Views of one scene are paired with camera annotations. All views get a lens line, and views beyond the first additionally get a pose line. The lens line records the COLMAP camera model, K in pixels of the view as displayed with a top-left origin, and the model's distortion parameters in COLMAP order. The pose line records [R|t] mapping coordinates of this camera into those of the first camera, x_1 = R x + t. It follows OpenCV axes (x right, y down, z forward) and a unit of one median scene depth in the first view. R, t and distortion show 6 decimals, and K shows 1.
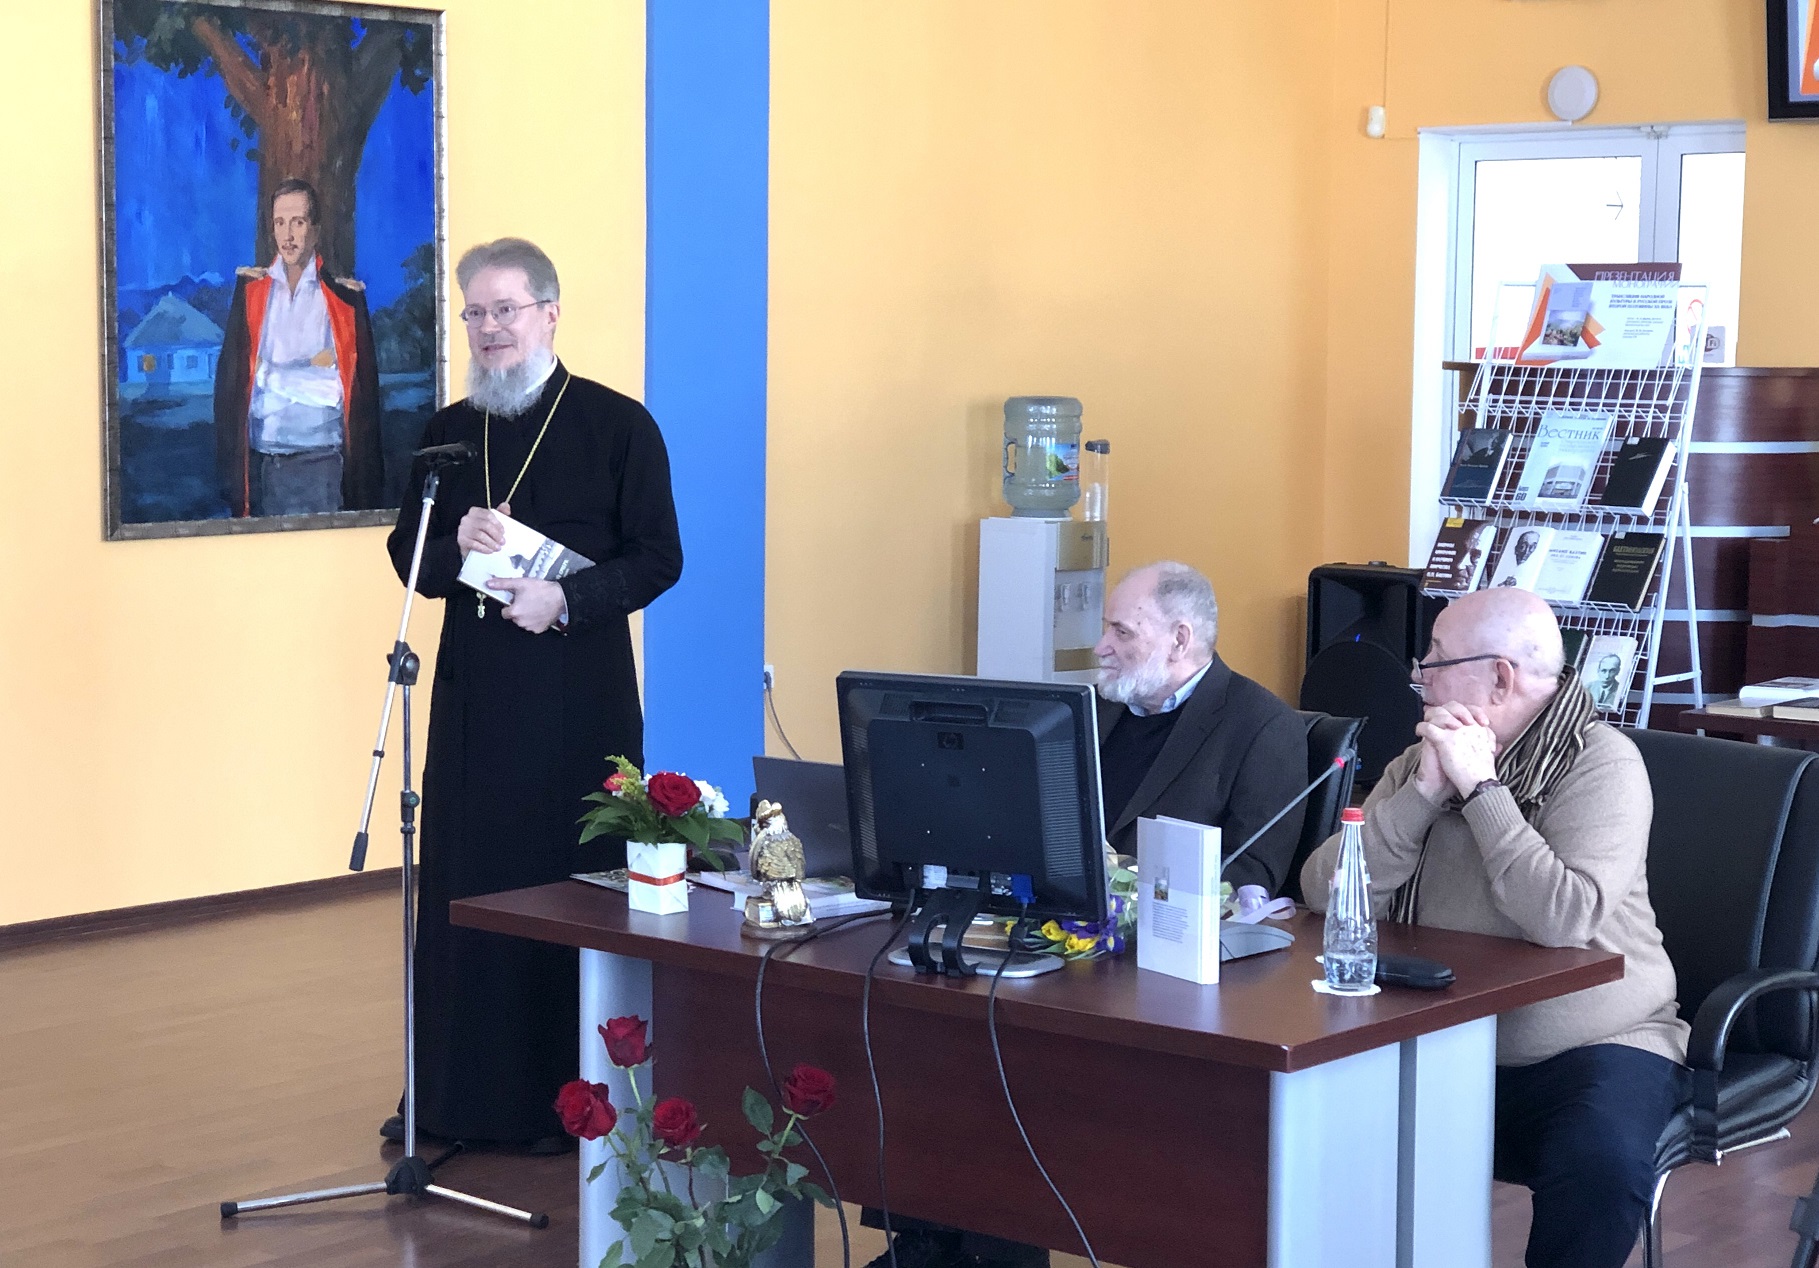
lens RADIAL K [[3495.9, 0, 951.1], [0, 3495.9, 626.9], [0, 0, 1]] dist [-0.025118, 1.978004]
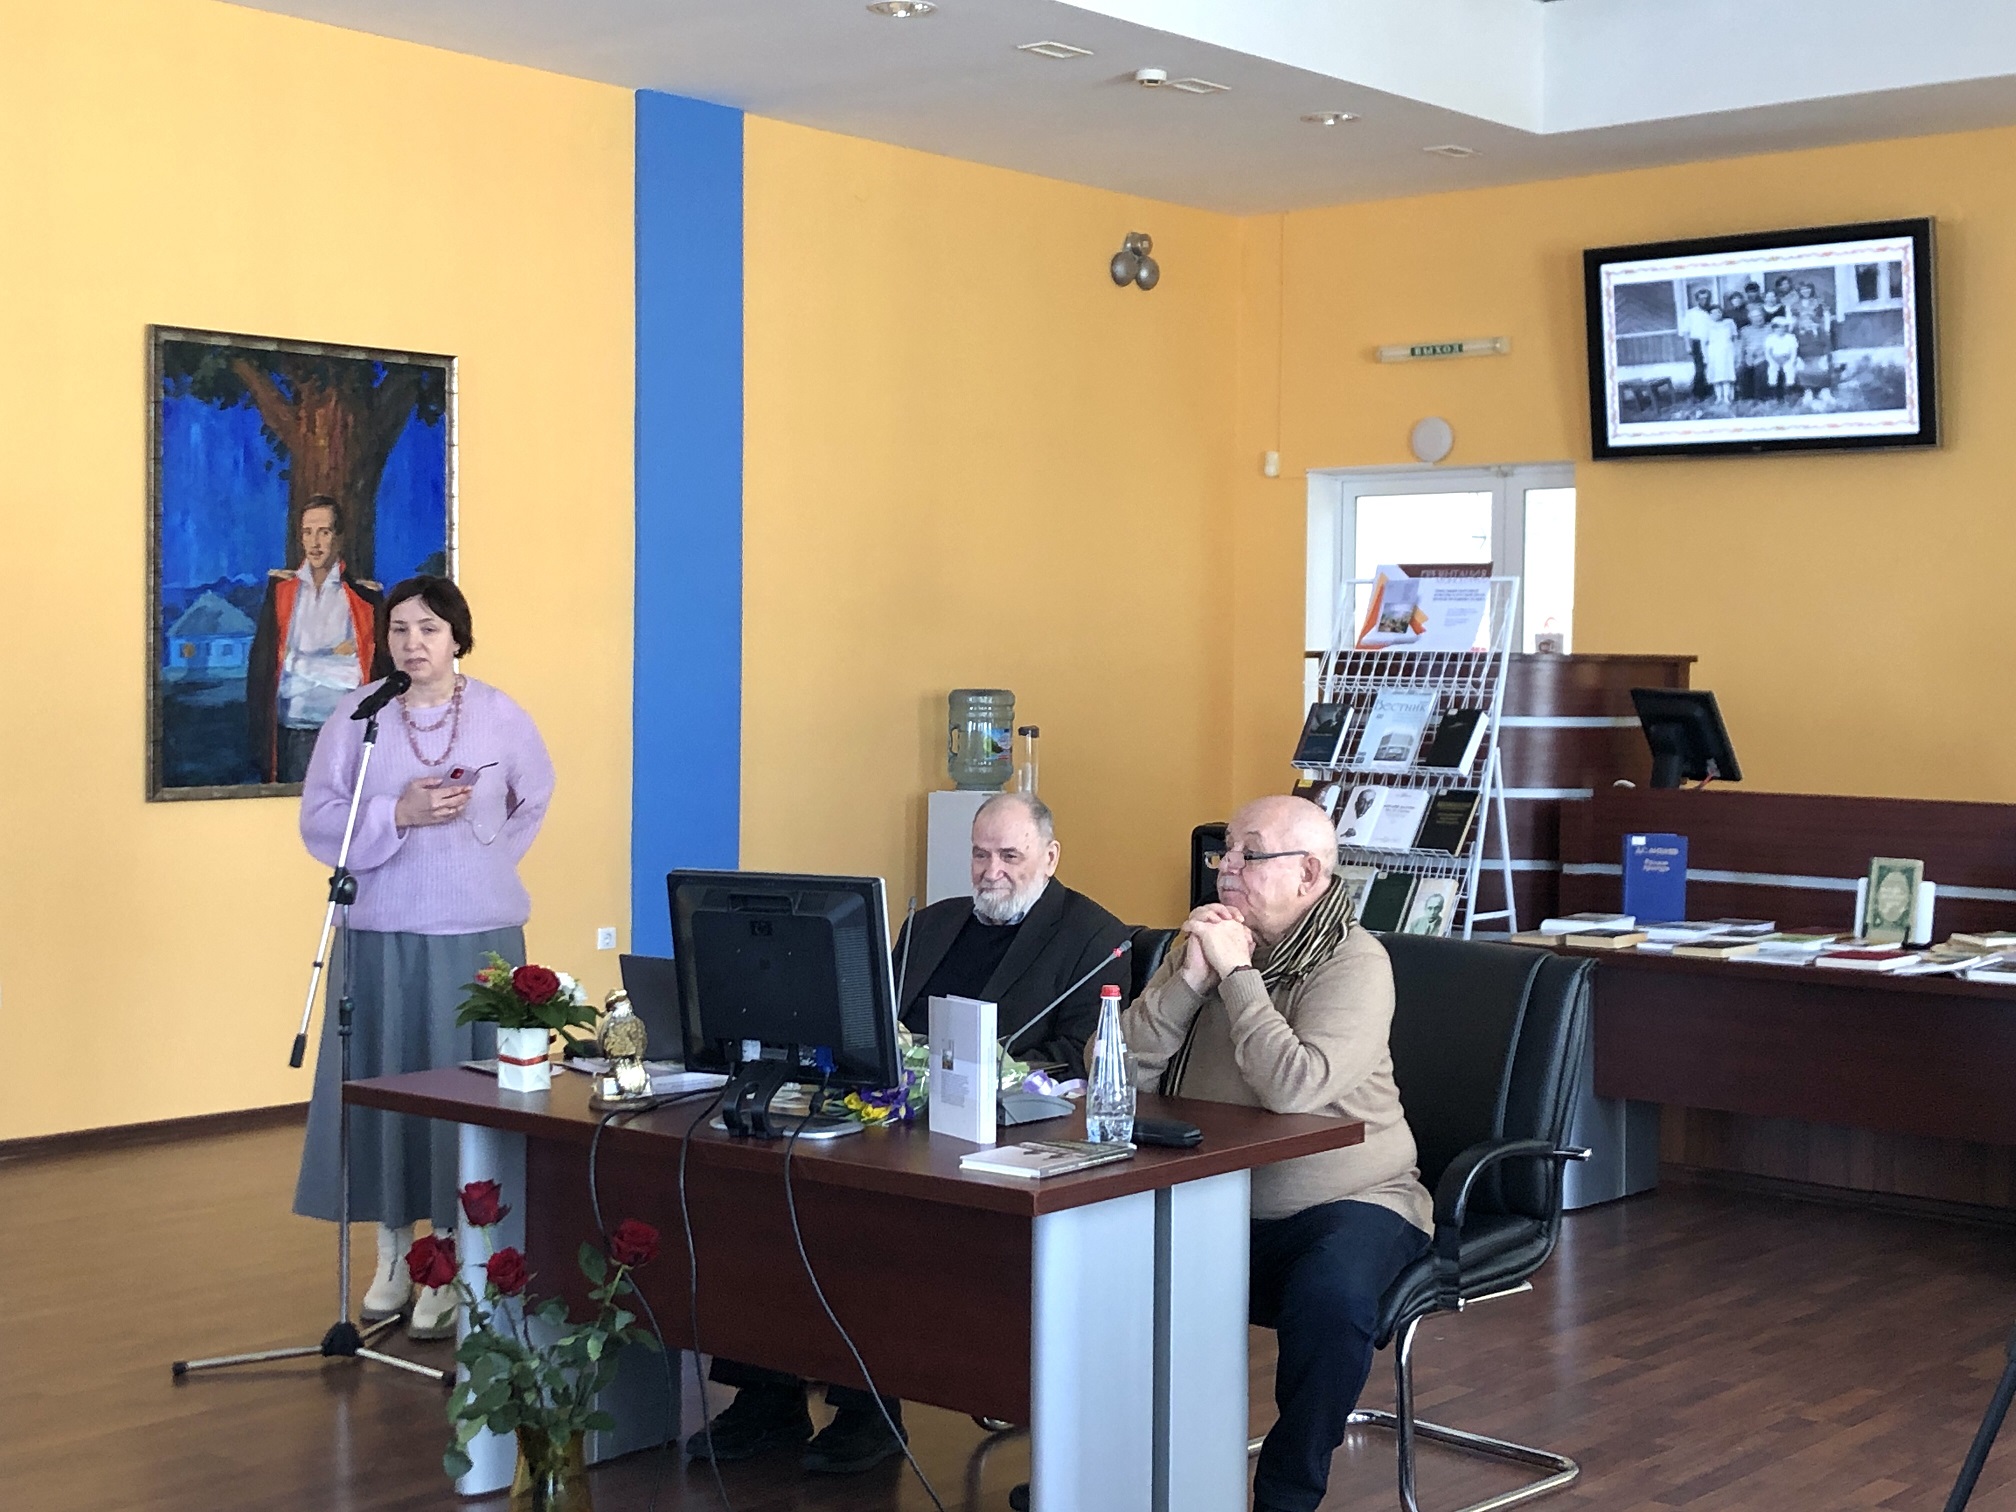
lens RADIAL K [[2874.1, 0, 1054.1], [0, 2874.1, 728.0], [0, 0, 1]] dist [0.227359, -0.860705]
pose [[0.999995, -0.000999, 0.002952, 0.057583], [0.001215, 0.997263, -0.073931, 0.023096], [-0.002870, 0.073934, 0.997259, 0.037049]]
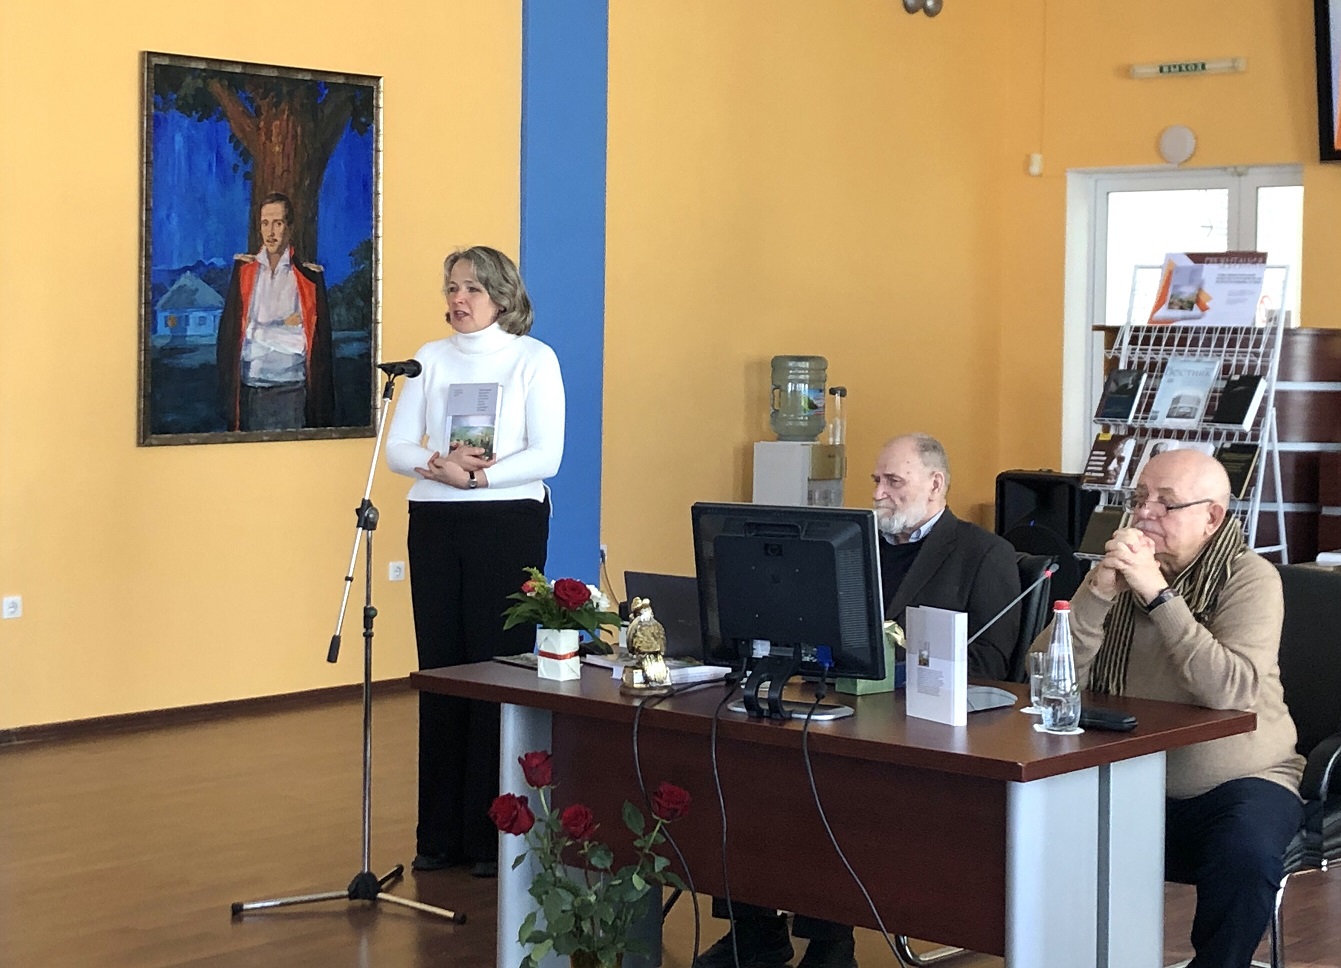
lens RADIAL K [[2555.4, 0, 637.0], [0, 2555.4, 371.3], [0, 0, 1]] dist [0.224136, -0.697006]
pose [[0.999798, 0.004181, -0.019663, -0.022017], [-0.005742, 0.996776, -0.080027, 0.027209], [0.019265, 0.080123, 0.996599, -0.023947]]
